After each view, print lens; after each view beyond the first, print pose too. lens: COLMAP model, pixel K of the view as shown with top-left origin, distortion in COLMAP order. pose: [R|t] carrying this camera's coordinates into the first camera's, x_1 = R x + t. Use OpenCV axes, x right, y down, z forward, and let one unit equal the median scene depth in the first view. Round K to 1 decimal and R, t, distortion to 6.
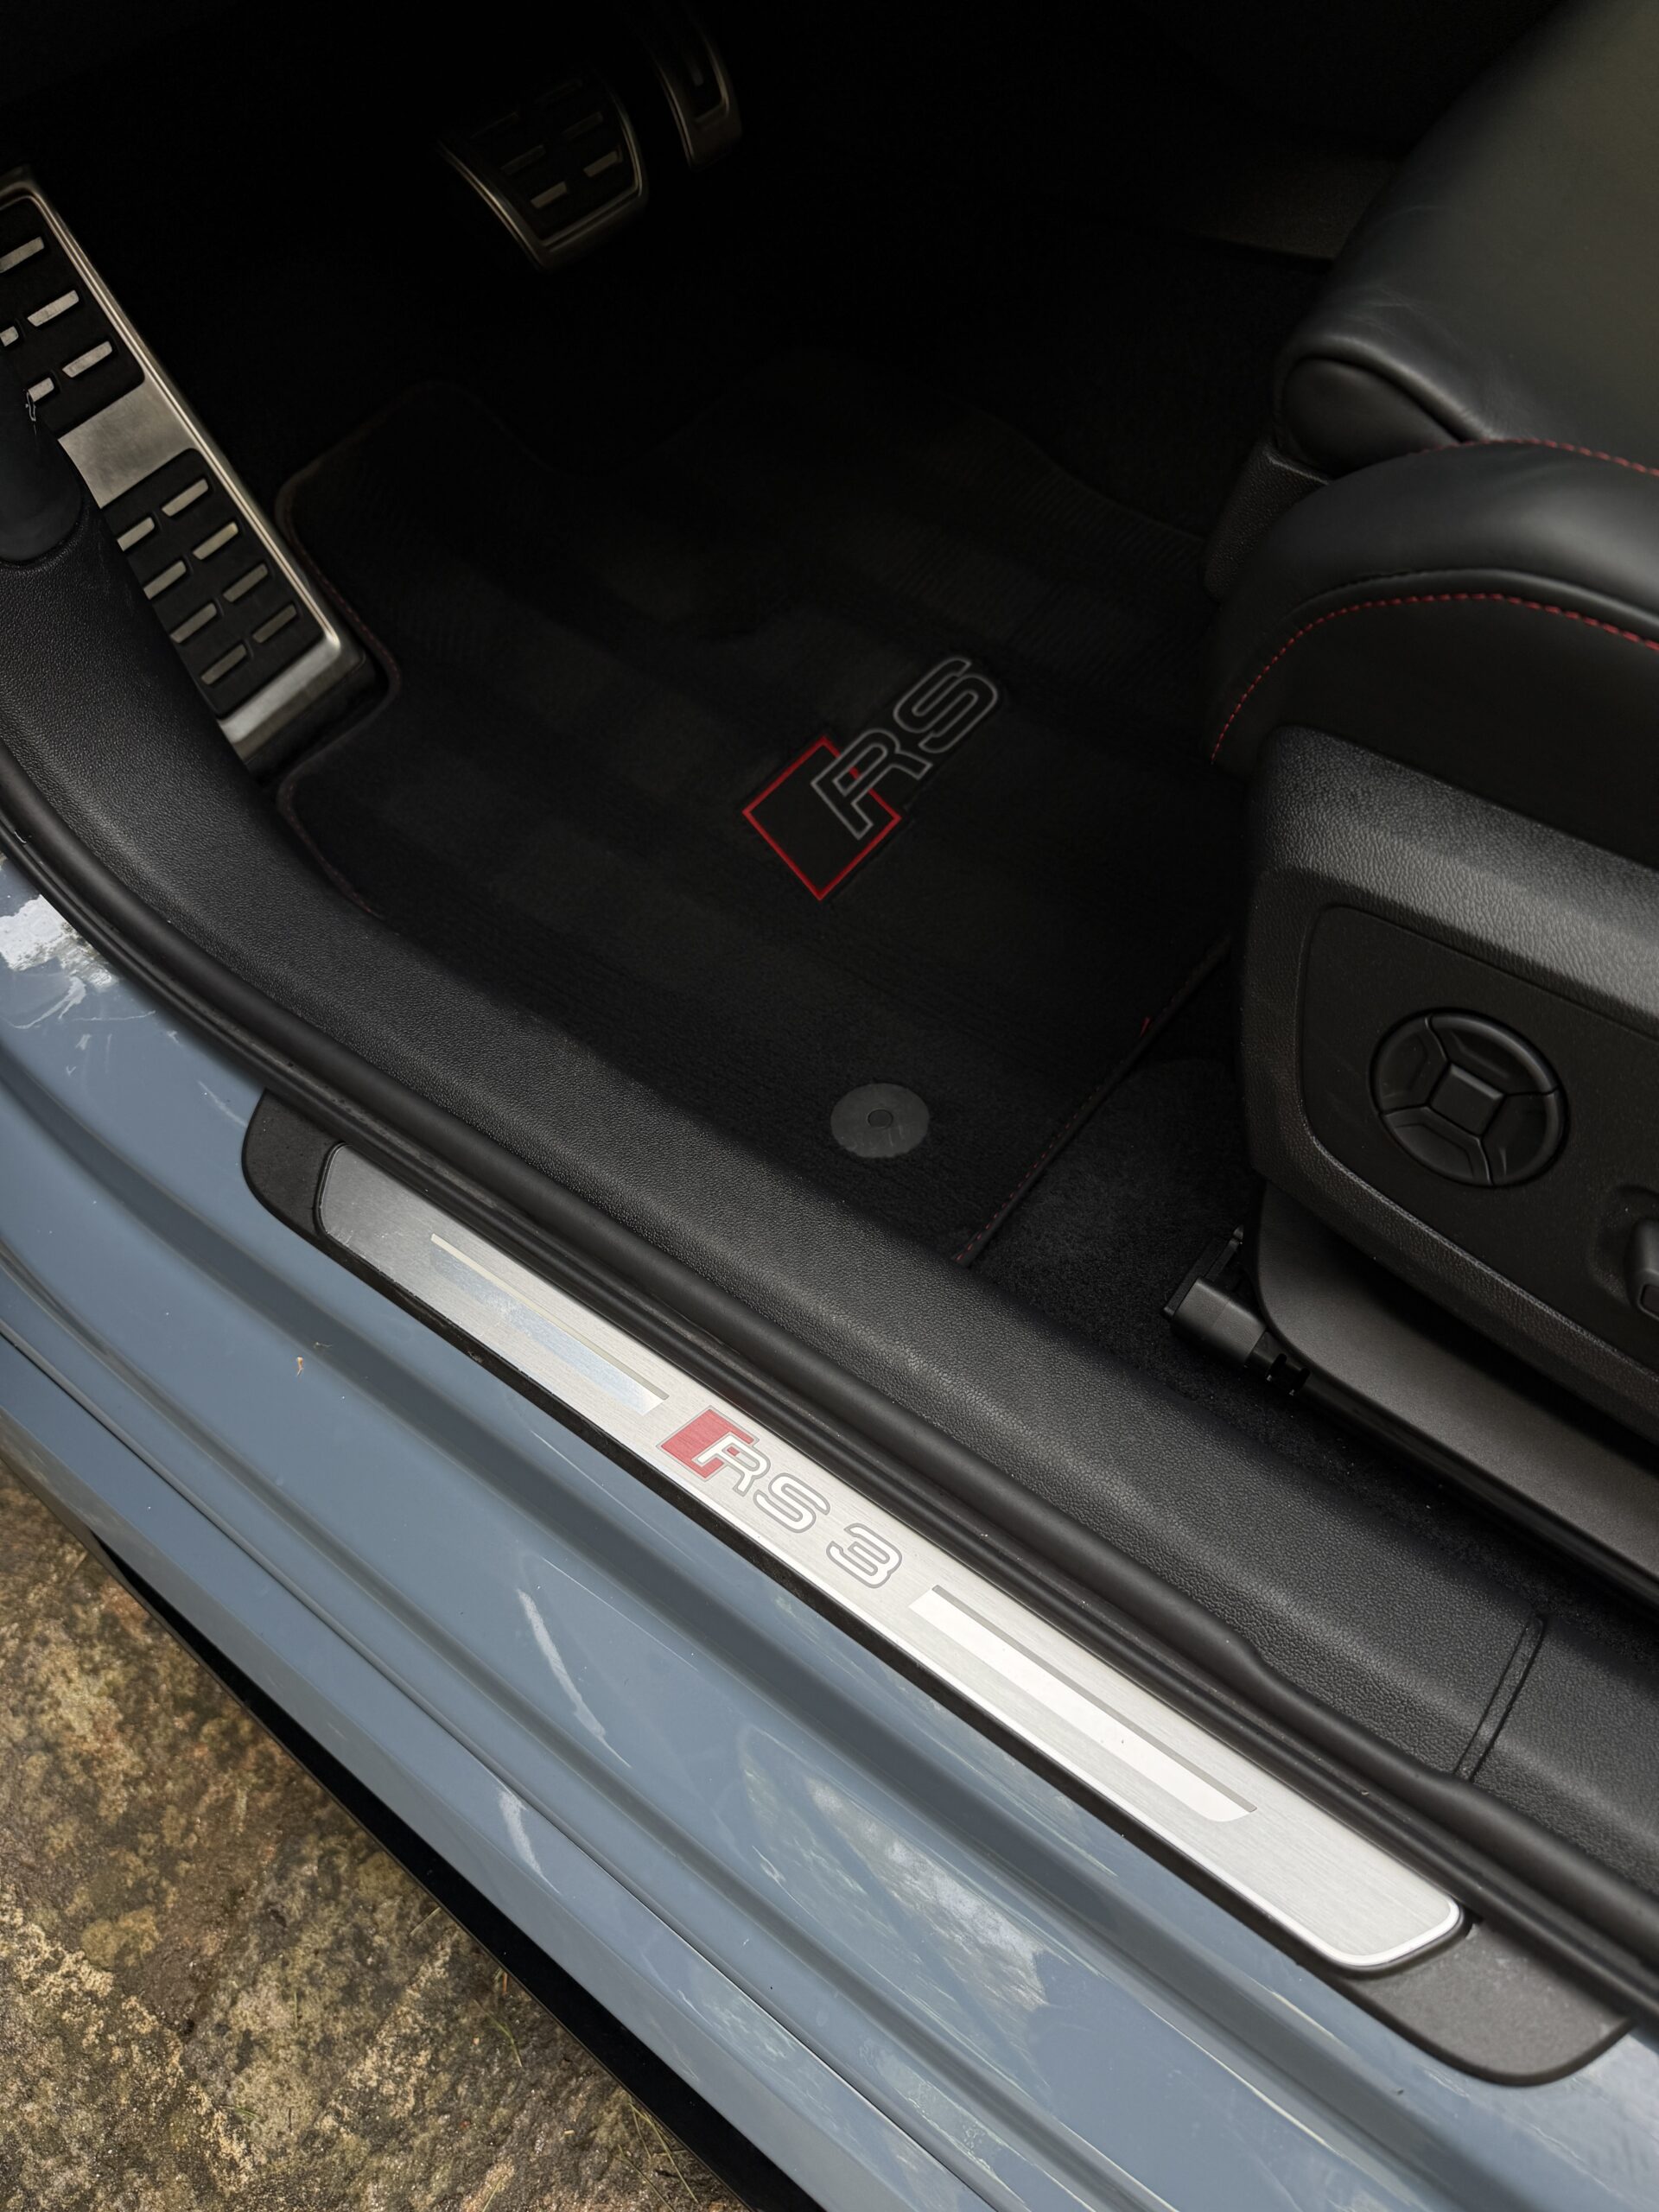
lens RADIAL K [[1569.0, 0, 829.5], [0, 1569.0, 1106.0], [0, 0, 1]] dist [0.068724, -0.122145]
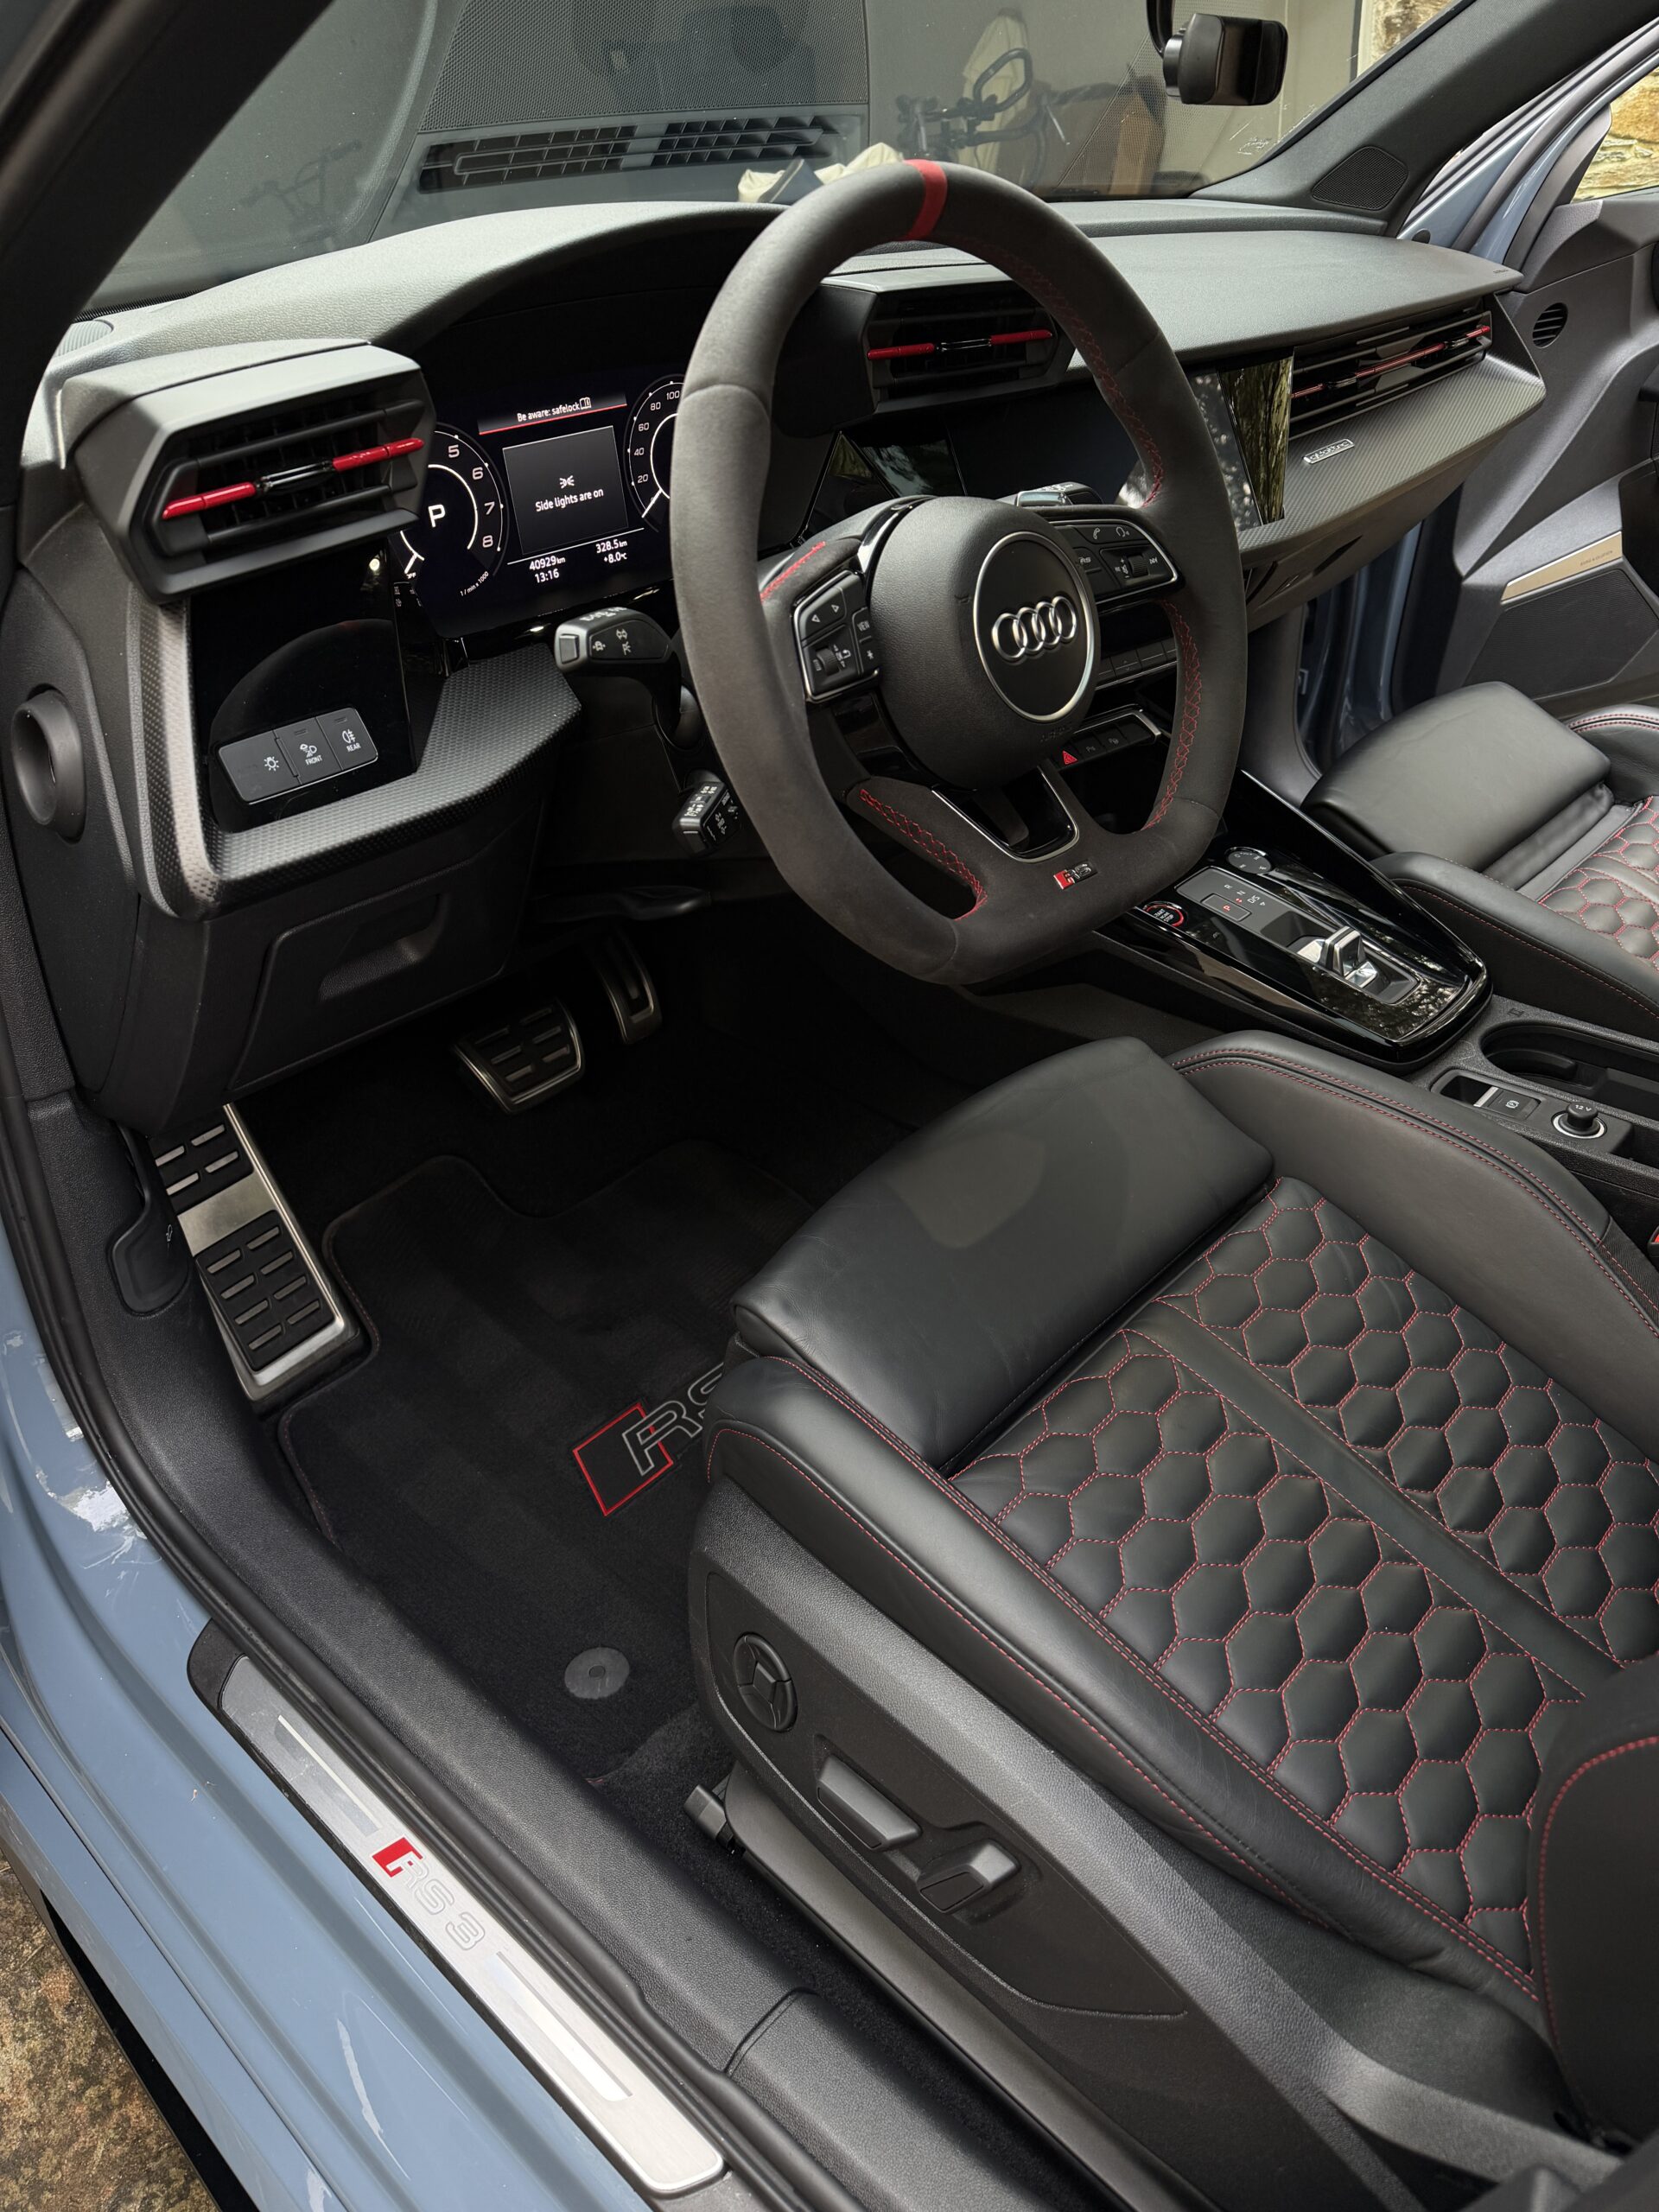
lens RADIAL K [[1518.1, 0, 829.5], [0, 1518.1, 1106.0], [0, 0, 1]] dist [-0.003408, -0.006724]
pose [[0.995541, 0.069791, -0.063468, 0.293930], [-0.087579, 0.933803, -0.346904, -0.013485], [0.035055, 0.350916, 0.935751, -0.552255]]
